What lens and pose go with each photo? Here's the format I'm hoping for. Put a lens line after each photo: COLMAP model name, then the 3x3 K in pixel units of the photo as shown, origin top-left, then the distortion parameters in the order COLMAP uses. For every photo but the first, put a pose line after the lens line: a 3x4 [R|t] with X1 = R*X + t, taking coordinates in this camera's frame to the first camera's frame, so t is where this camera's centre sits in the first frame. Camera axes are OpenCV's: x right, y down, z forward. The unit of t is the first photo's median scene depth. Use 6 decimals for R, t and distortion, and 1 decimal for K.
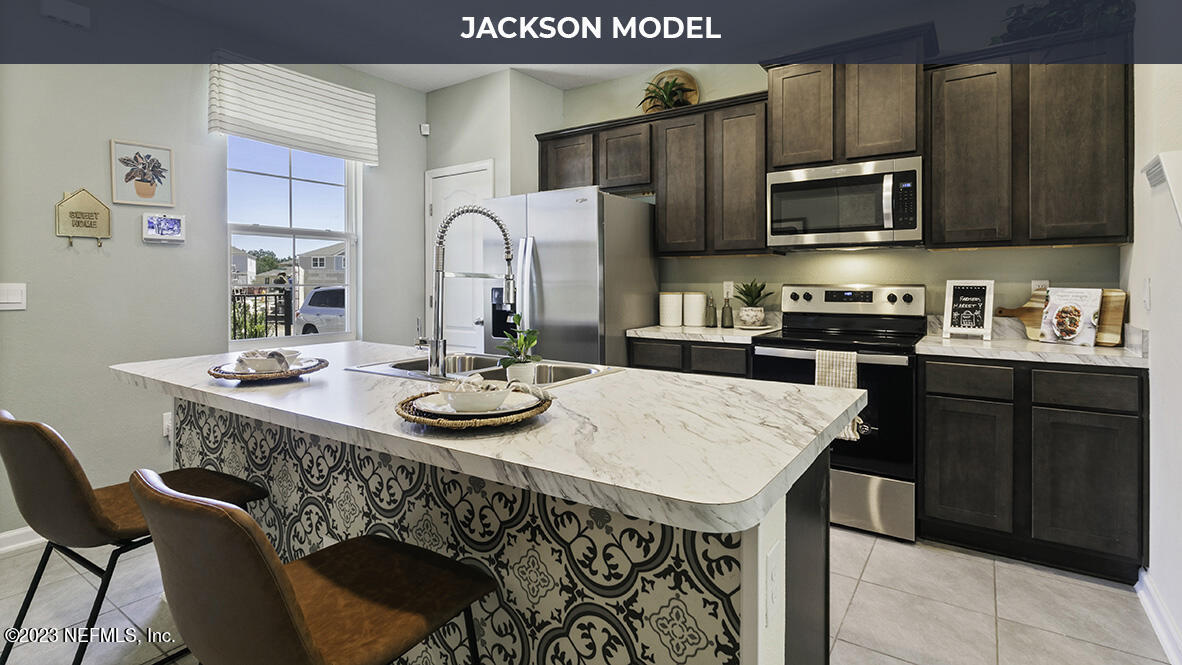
lens RADIAL K [[563.9, 0, 591.3], [0, 563.9, 279.0], [0, 0, 1]] dist [0.005466, 0.000262]
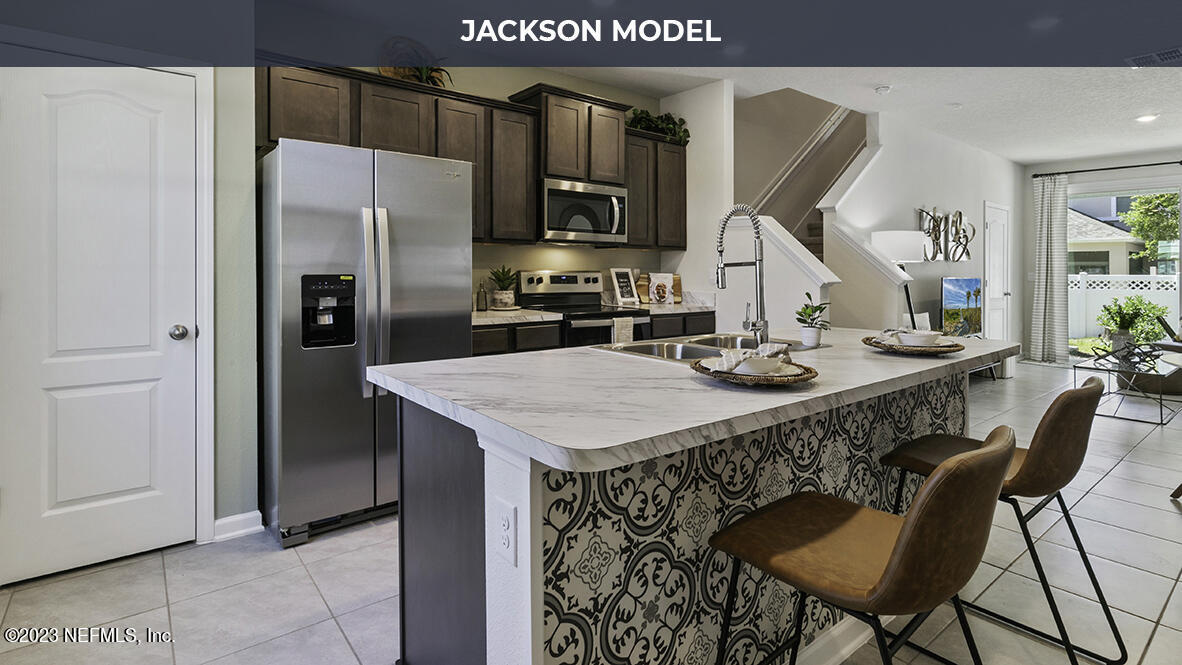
lens RADIAL K [[573.9, 0, 591.6], [0, 573.9, 276.9], [0, 0, 1]] dist [0.032117, 0.000055]
pose [[0.282080, -0.008755, 0.959351, -1.056665], [-0.016357, 0.999769, 0.013933, 0.005045], [-0.959251, -0.019623, 0.281872, 0.707073]]
